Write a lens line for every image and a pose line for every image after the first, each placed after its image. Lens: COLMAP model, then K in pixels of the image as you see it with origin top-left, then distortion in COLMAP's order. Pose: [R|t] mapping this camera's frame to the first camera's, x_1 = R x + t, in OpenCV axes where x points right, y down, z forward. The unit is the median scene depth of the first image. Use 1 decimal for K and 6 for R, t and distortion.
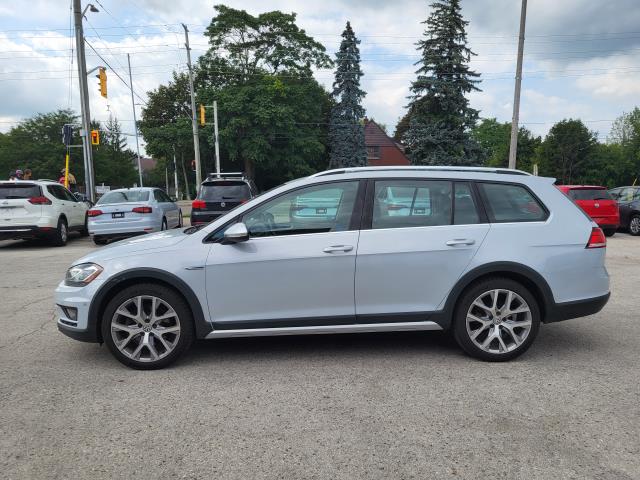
lens RADIAL K [[478.1, 0, 325.5], [0, 478.1, 251.5], [0, 0, 1]] dist [0.062748, -0.040343]
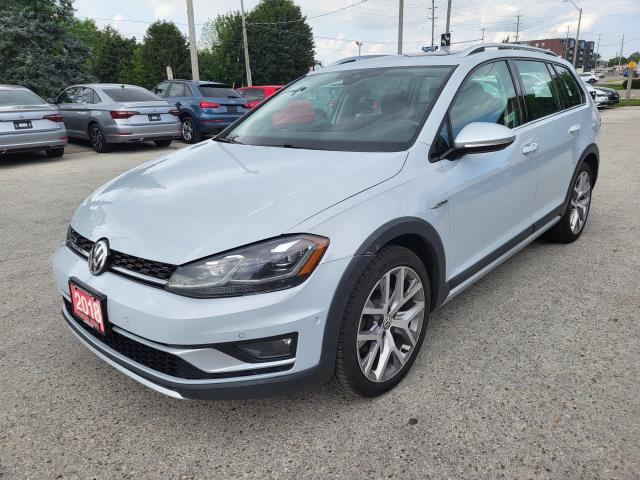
lens RADIAL K [[478.1, 0, 317.1], [0, 478.1, 237.1], [0, 0, 1]] dist [0.062748, -0.040343]
pose [[0.706147, -0.226674, 0.670801, -0.789117], [0.119702, 0.971954, 0.202429, -0.066031], [-0.697873, -0.062649, 0.713476, 0.655593]]
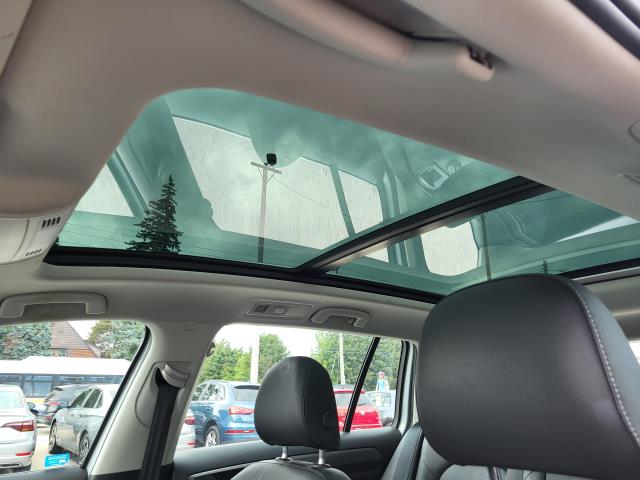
lens RADIAL K [[478.1, 0, 322.5], [0, 478.1, 245.7], [0, 0, 1]] dist [0.062748, -0.040343]
pose [[0.830226, 0.163303, 0.532970, -0.007820], [0.080416, 0.911035, -0.404411, -0.089704], [-0.551596, 0.378612, 0.743233, 1.070628]]
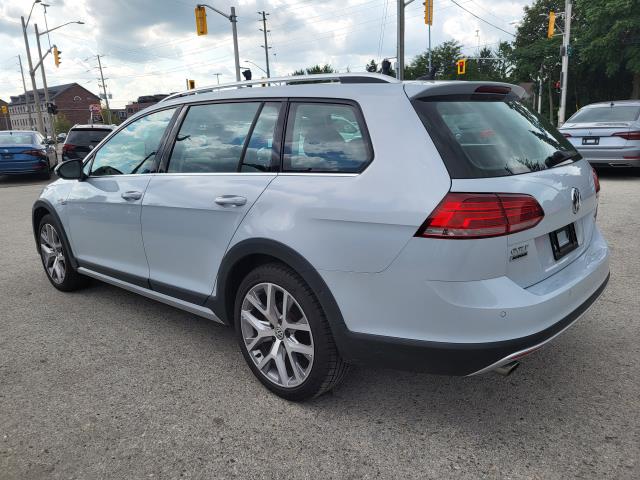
lens RADIAL K [[478.1, 0, 321.1], [0, 478.1, 244.8], [0, 0, 1]] dist [0.062748, -0.040343]
pose [[0.720605, 0.148120, -0.677340, 0.794389], [-0.058883, 0.986459, 0.153074, -0.064746], [0.690841, -0.070422, 0.719569, 0.605497]]
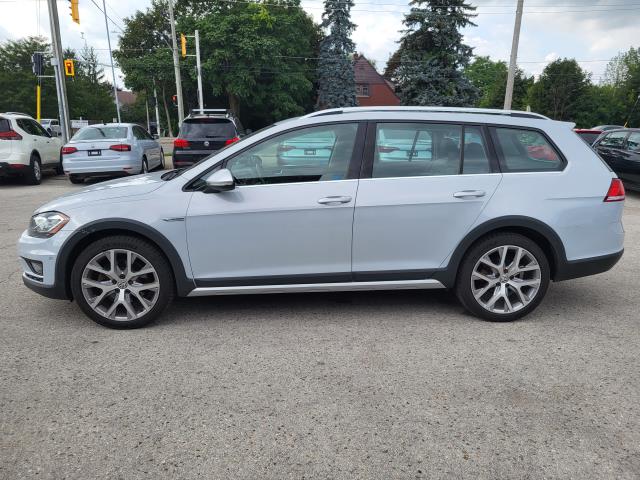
lens RADIAL K [[478.1, 0, 325.5], [0, 478.1, 241.8], [0, 0, 1]] dist [0.062748, -0.040343]
pose [[0.999515, 0.009947, 0.029504, -0.016037], [-0.012936, 0.994606, 0.102918, -0.019130], [-0.028321, -0.103250, 0.994252, 0.095941]]
